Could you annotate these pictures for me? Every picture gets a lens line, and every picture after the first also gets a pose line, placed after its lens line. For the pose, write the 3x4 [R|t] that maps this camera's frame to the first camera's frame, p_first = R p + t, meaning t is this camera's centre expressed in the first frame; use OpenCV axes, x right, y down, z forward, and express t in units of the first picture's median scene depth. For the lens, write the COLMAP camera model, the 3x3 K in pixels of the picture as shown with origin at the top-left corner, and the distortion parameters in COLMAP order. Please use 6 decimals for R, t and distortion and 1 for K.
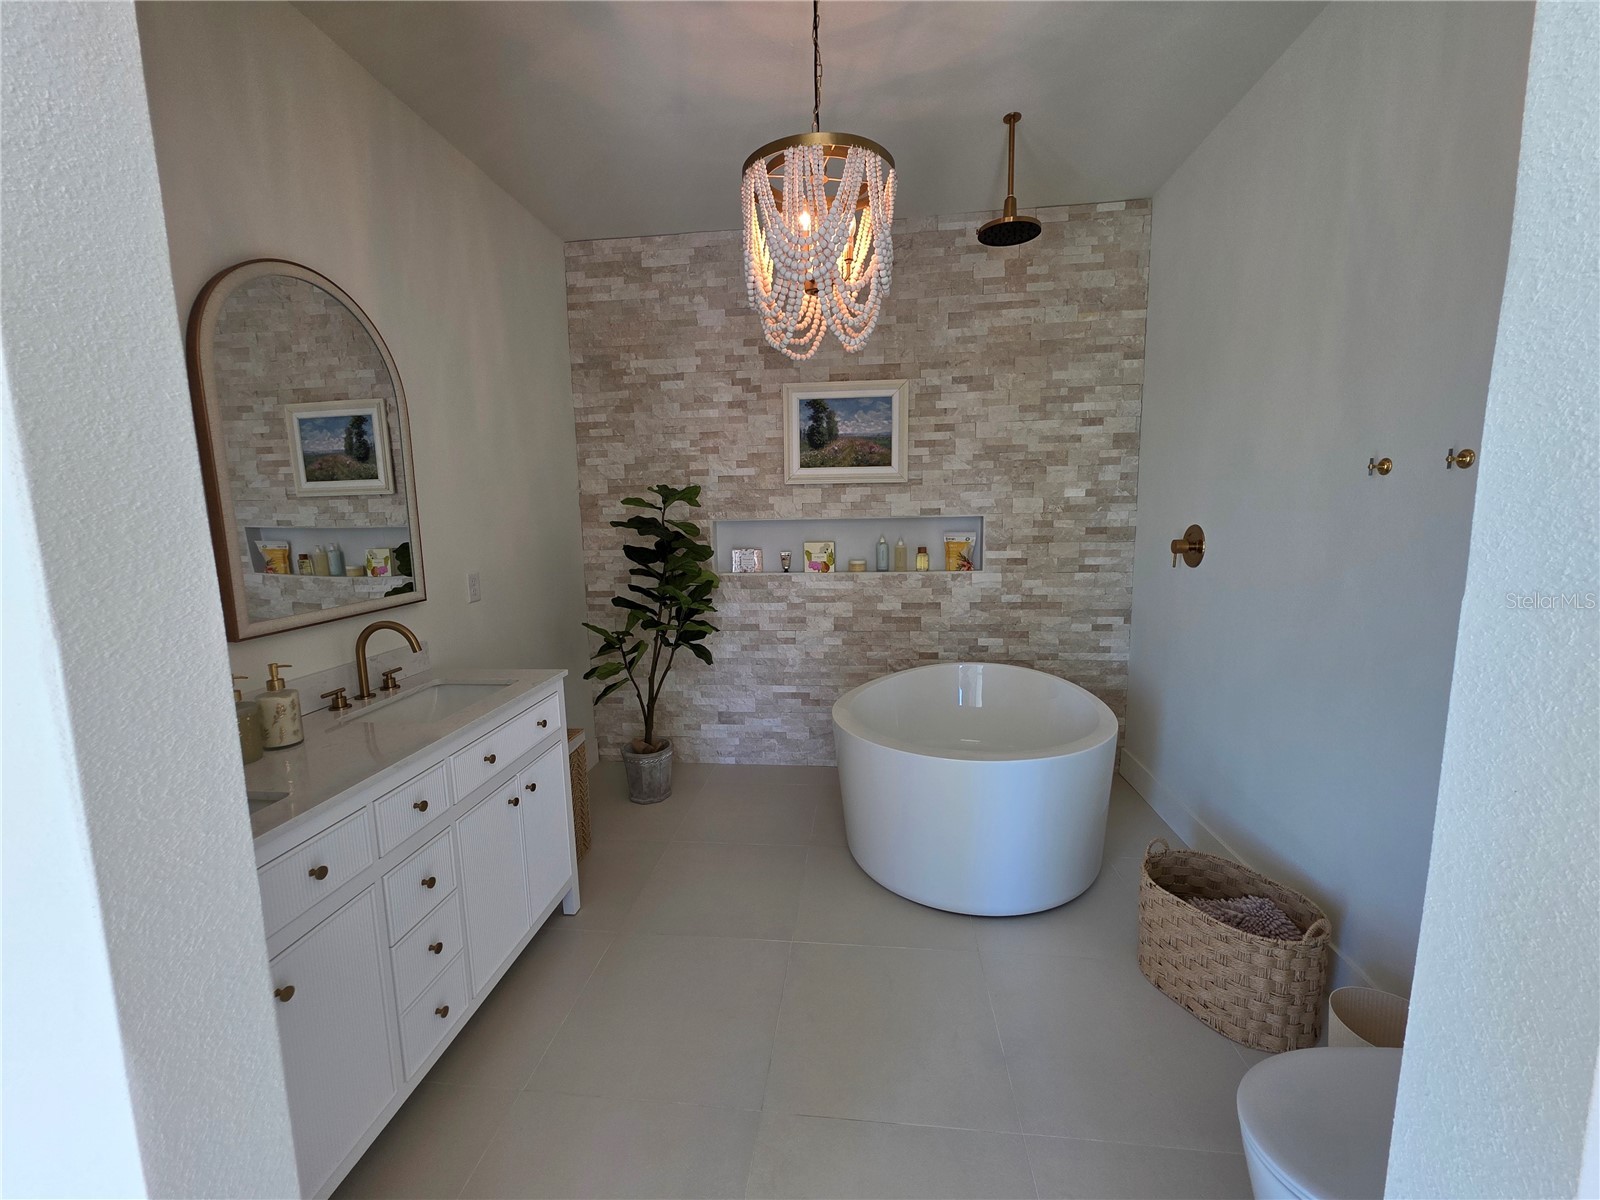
lens RADIAL K [[641.4, 0, 800.0], [0, 641.4, 600.0], [0, 0, 1]] dist [0.000299, -0.000096]
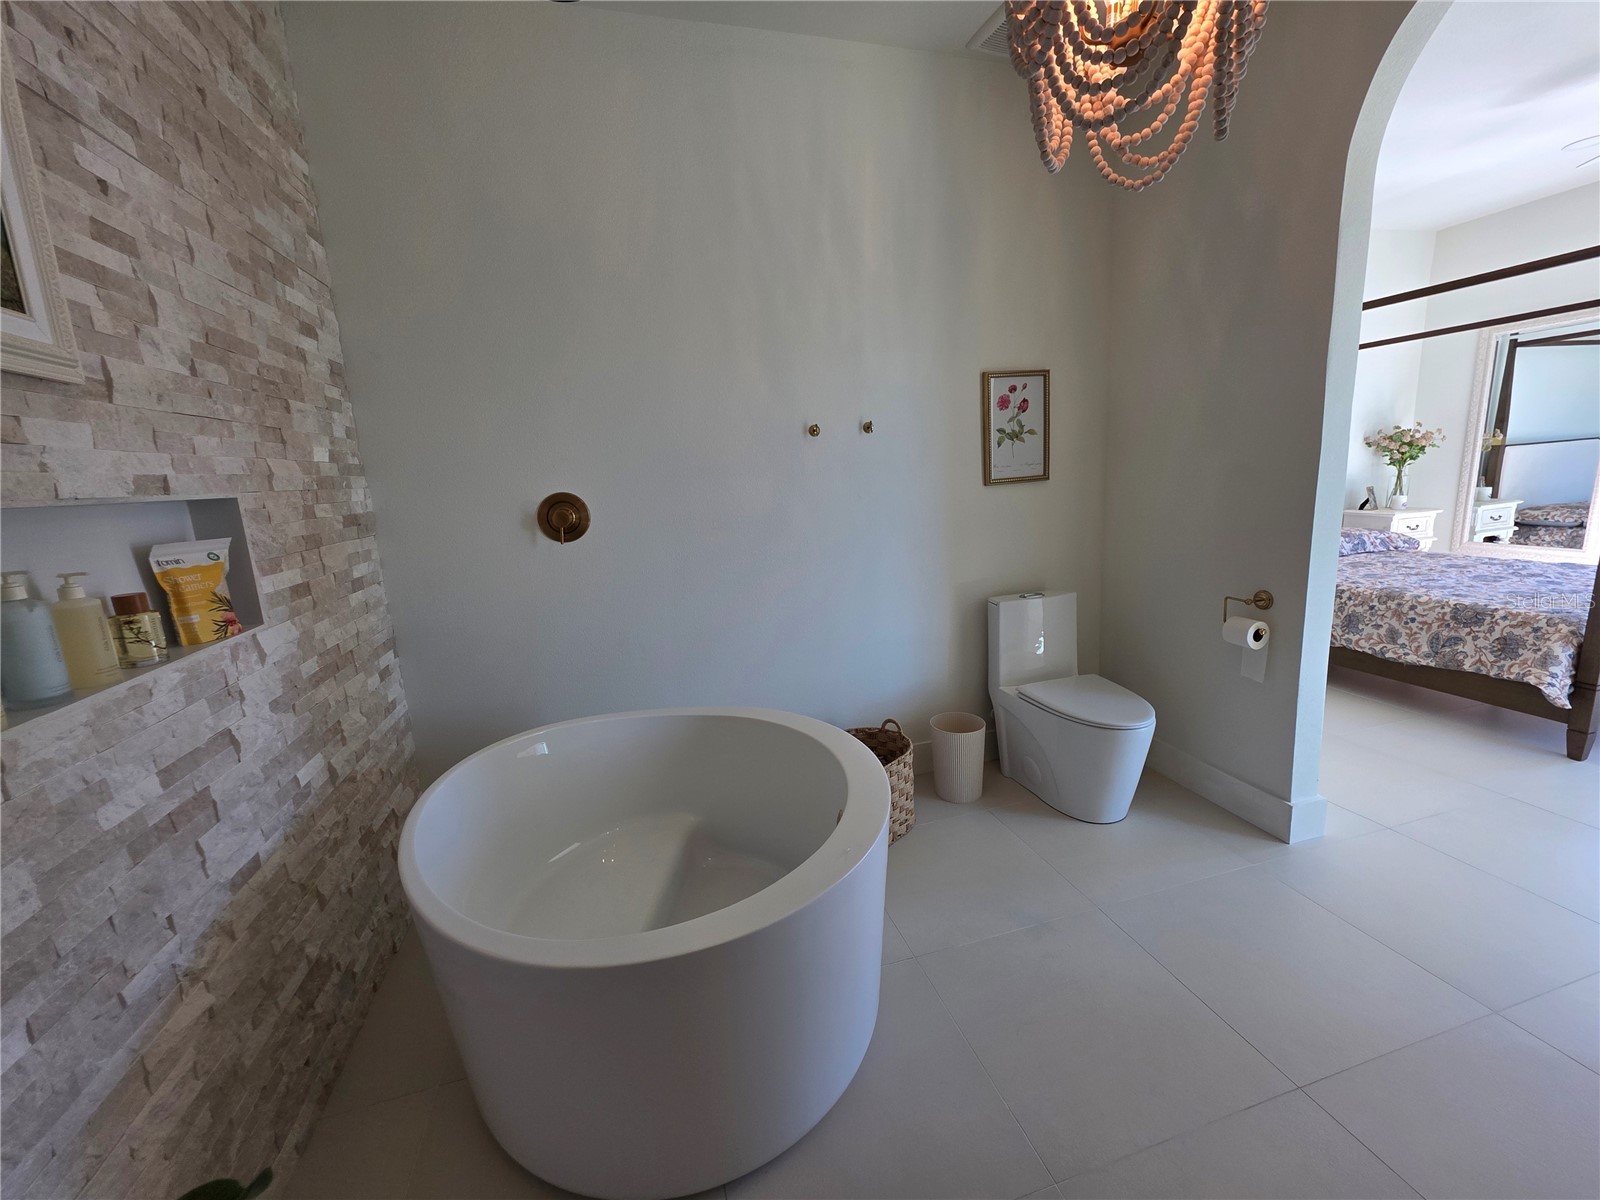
lens RADIAL K [[641.4, 0, 800.0], [0, 641.4, 600.0], [0, 0, 1]] dist [0.000299, -0.000096]
pose [[-0.386644, -0.140166, 0.911515, -0.250421], [0.197022, 0.953010, 0.230119, -0.090109], [-0.900938, 0.268562, -0.340860, 0.823325]]
